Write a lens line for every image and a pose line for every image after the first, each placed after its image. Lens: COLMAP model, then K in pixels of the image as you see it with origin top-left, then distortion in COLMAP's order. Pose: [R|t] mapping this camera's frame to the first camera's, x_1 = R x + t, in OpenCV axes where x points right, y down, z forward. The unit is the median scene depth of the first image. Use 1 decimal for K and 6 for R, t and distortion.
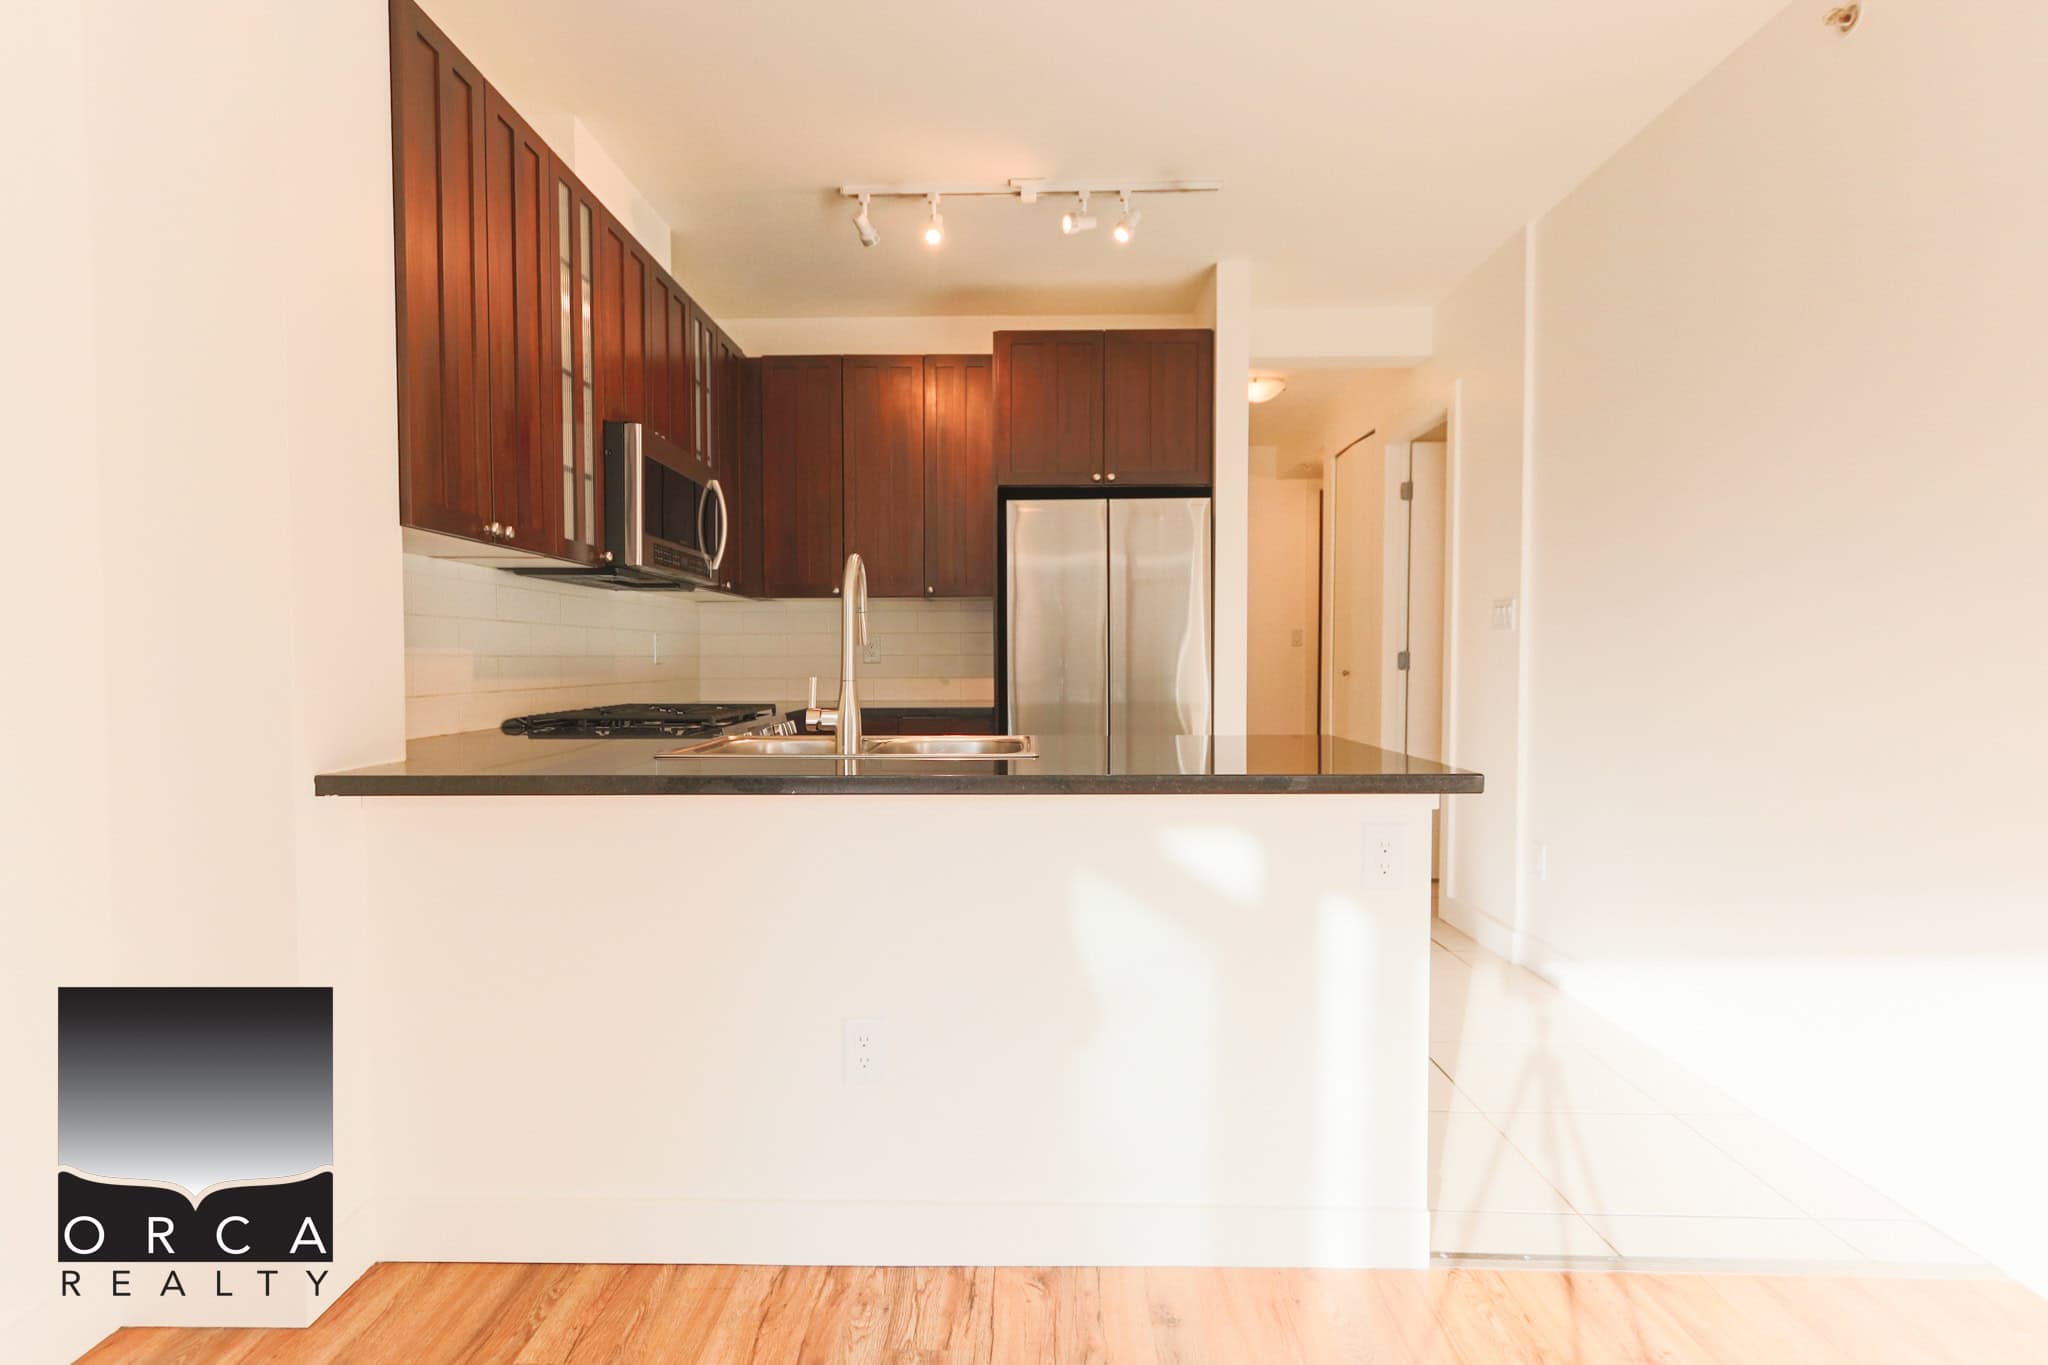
lens RADIAL K [[1033.8, 0, 1011.4], [0, 1033.8, 690.1], [0, 0, 1]] dist [0.000729, 0.002631]
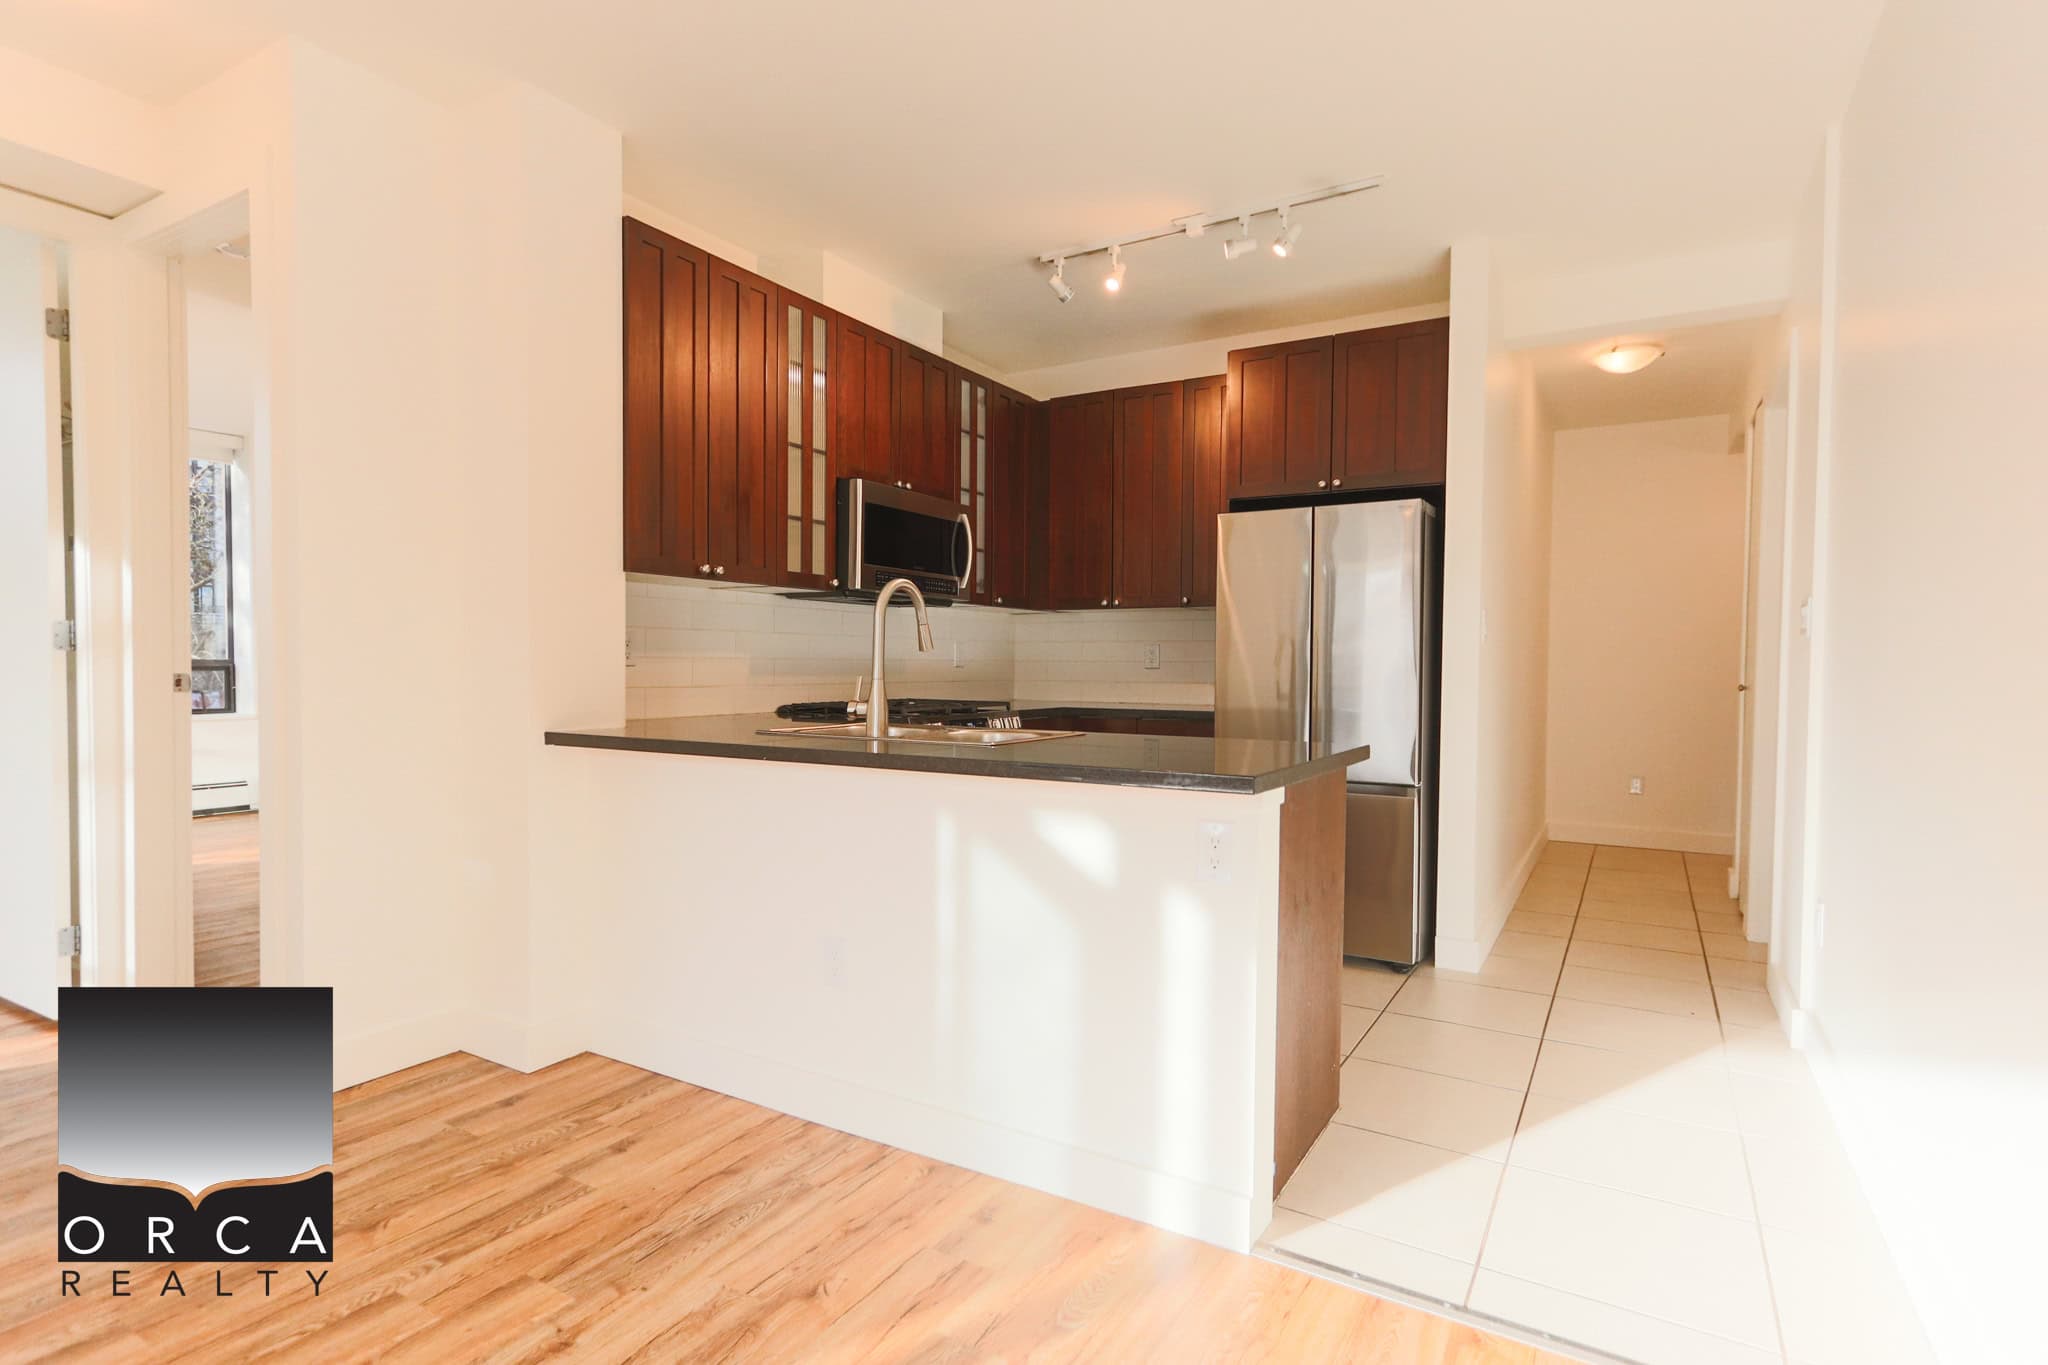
lens RADIAL K [[1033.8, 0, 1011.4], [0, 1033.8, 690.1], [0, 0, 1]] dist [0.000729, 0.002631]
pose [[0.864777, 0.021136, -0.501711, 0.400427], [-0.024870, 0.999690, -0.000752, 0.001062], [0.501540, 0.013128, 0.865035, -0.010837]]
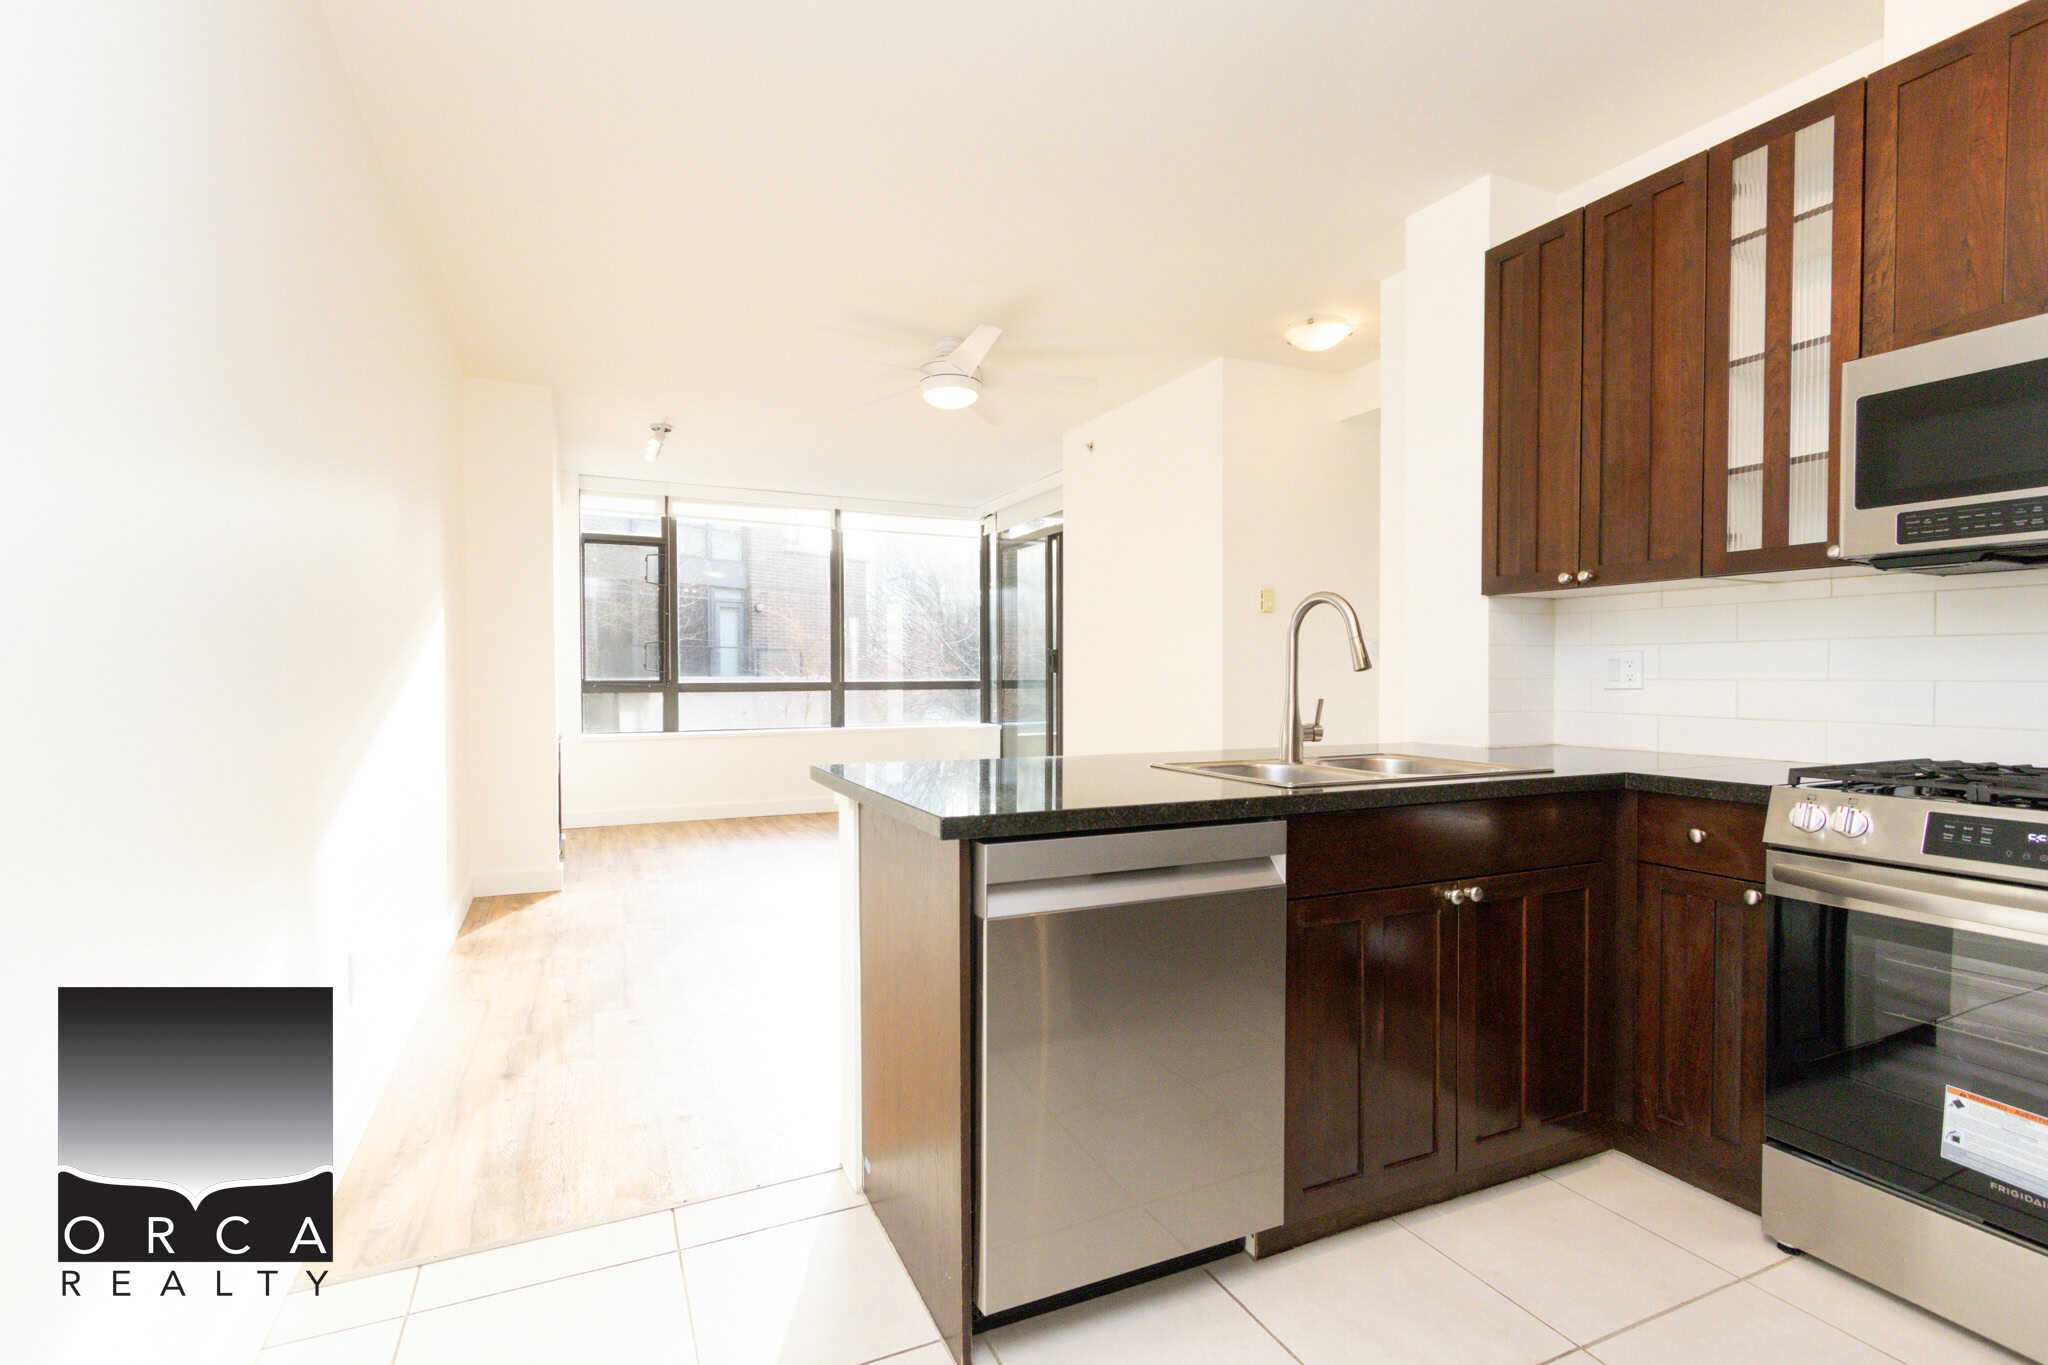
lens RADIAL K [[962.1, 0, 1024.0], [0, 962.1, 682.5], [0, 0, 1]] dist [0.001366, -0.009076]
pose [[-0.900835, 0.003794, -0.434144, 0.398942], [-0.013581, 0.999226, 0.036914, -0.044554], [0.433948, 0.039149, -0.900087, 1.211895]]
